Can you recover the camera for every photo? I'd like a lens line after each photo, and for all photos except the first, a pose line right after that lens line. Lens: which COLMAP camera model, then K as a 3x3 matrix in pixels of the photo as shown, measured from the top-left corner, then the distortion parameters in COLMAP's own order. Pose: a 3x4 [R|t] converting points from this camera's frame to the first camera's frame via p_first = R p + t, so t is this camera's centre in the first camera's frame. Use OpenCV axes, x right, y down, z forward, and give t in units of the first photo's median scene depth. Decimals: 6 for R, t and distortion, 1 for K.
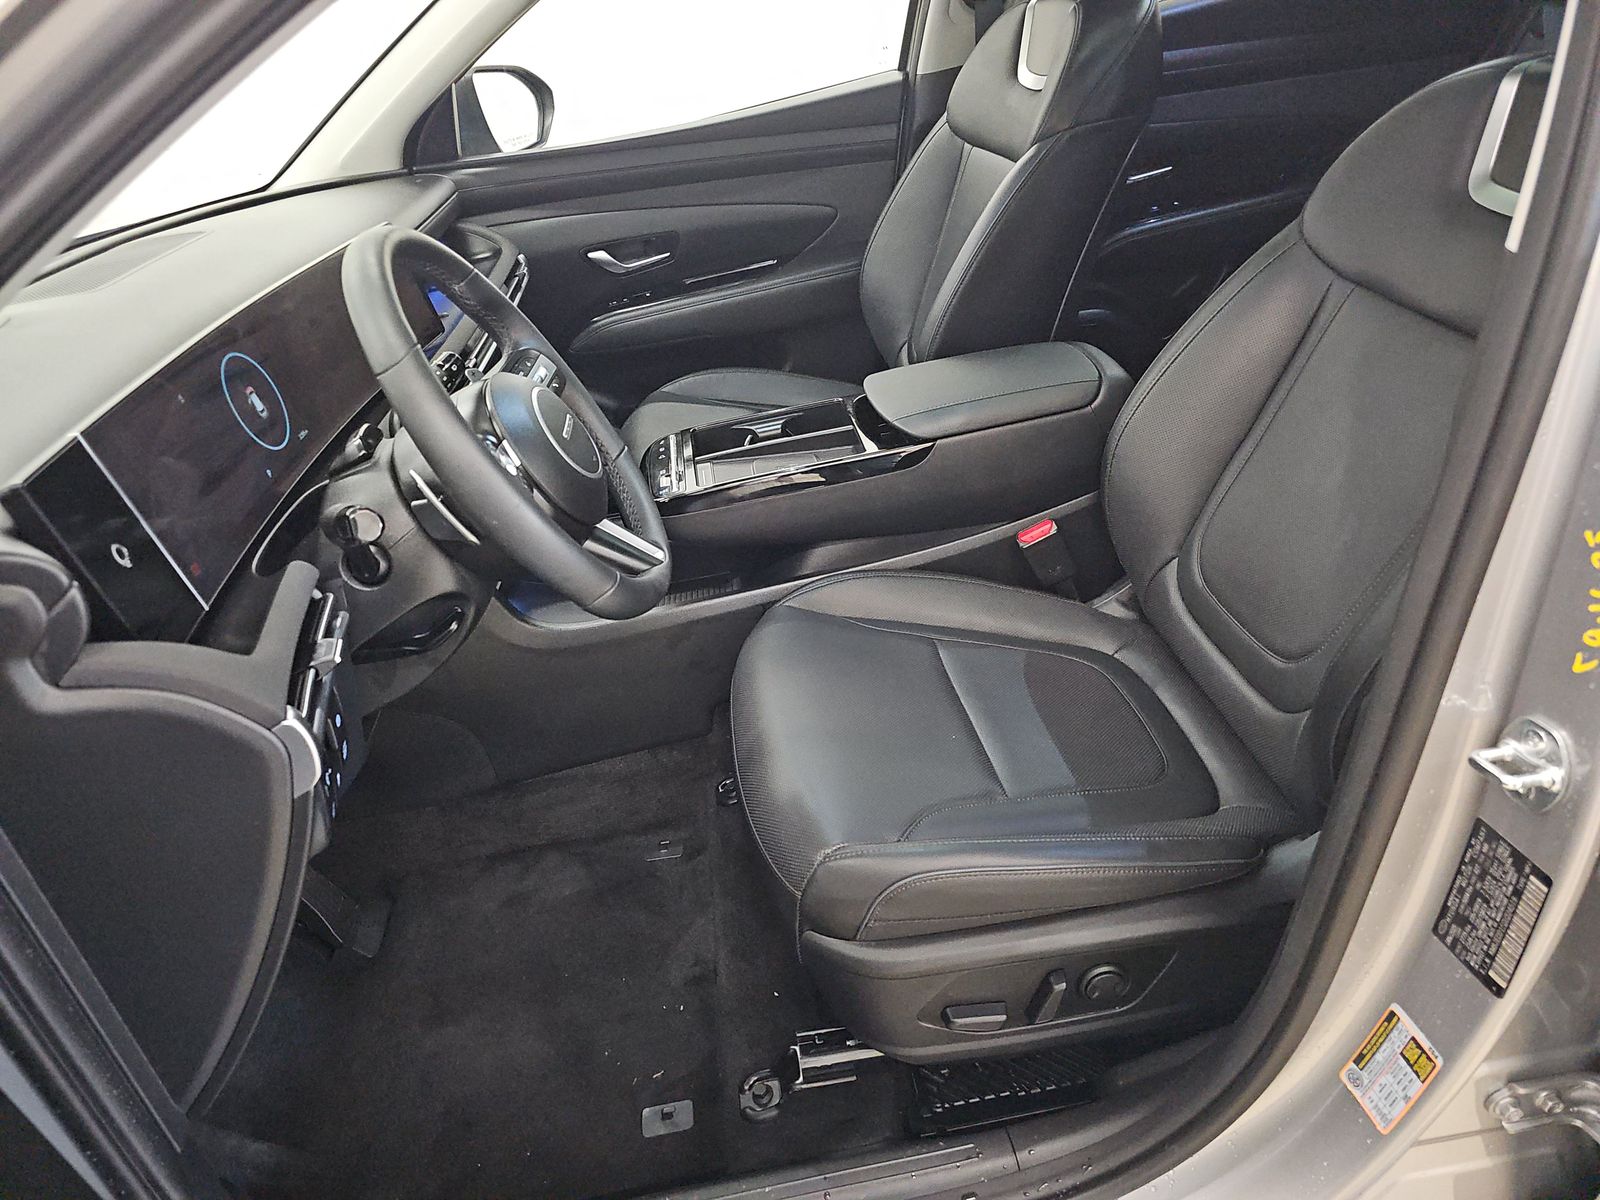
lens RADIAL K [[1055.4, 0, 793.2], [0, 1055.4, 605.7], [0, 0, 1]] dist [0.051807, -0.043343]
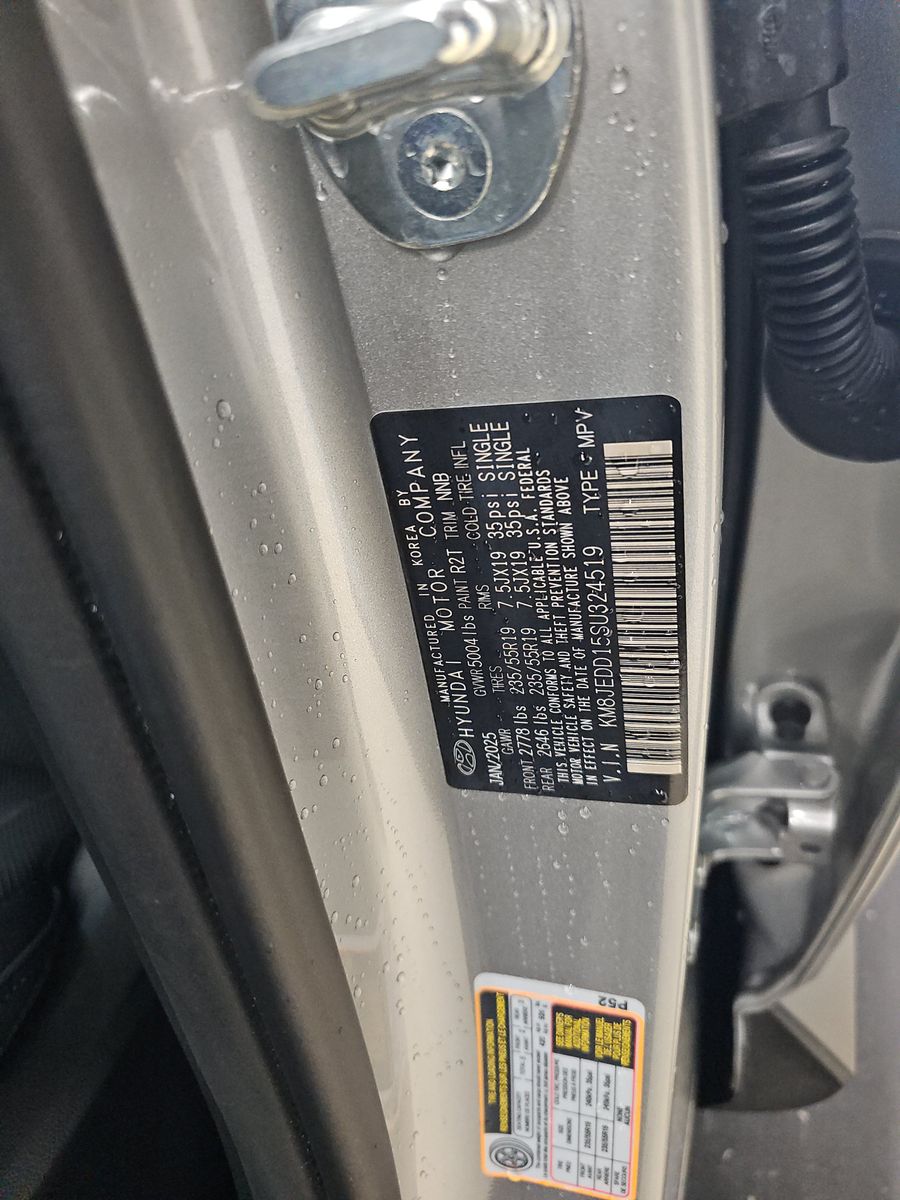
lens RADIAL K [[791.6, 0, 446.6], [0, 791.6, 599.3], [0, 0, 1]] dist [0.051807, -0.043343]
pose [[0.442136, -0.522088, 0.729342, 0.426259], [0.561370, 0.795260, 0.228964, 0.186586], [-0.699556, 0.308198, 0.644698, 0.801045]]
